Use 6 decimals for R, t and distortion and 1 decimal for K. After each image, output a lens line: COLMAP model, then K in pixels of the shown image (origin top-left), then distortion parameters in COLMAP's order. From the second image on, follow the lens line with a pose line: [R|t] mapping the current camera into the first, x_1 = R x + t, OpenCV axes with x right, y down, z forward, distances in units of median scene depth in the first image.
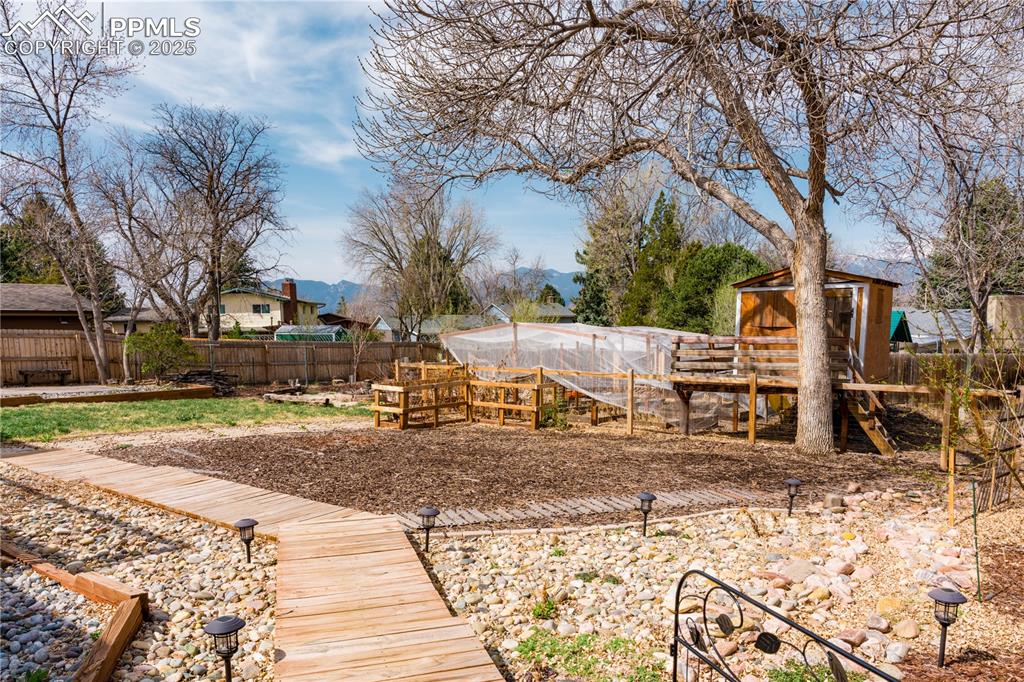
lens RADIAL K [[704.7, 0, 513.7], [0, 704.7, 341.5], [0, 0, 1]] dist [0.024256, -0.001842]
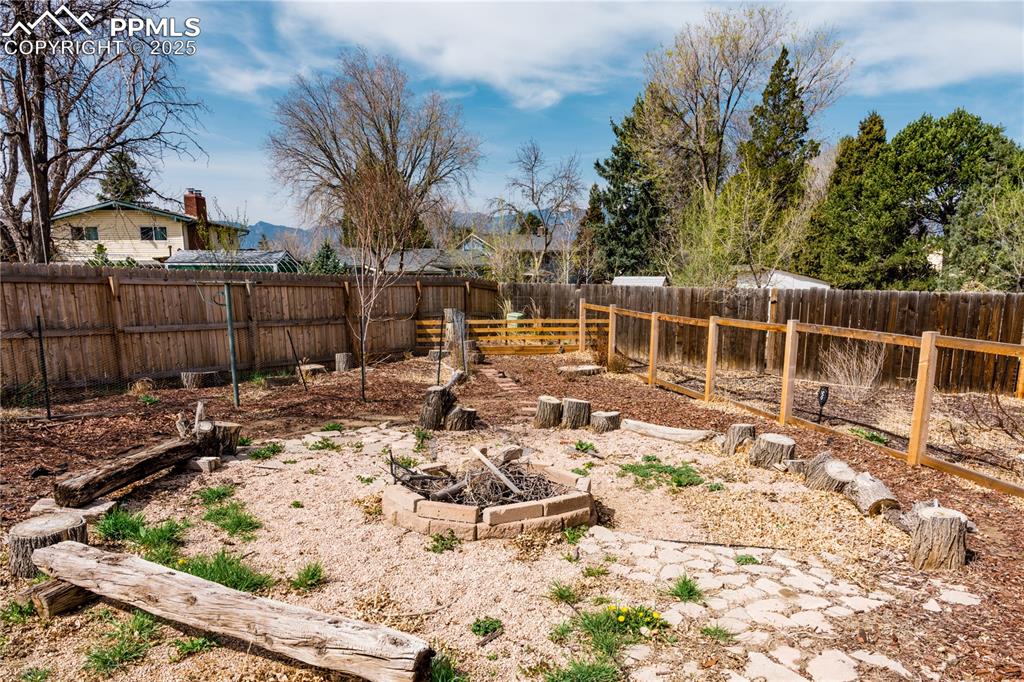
lens RADIAL K [[704.7, 0, 508.7], [0, 704.7, 342.3], [0, 0, 1]] dist [0.024256, -0.001842]
pose [[0.995183, -0.006068, 0.097843, -0.084043], [-0.001699, 0.996865, 0.079103, 0.004116], [-0.098017, -0.078889, 0.992053, 0.280547]]
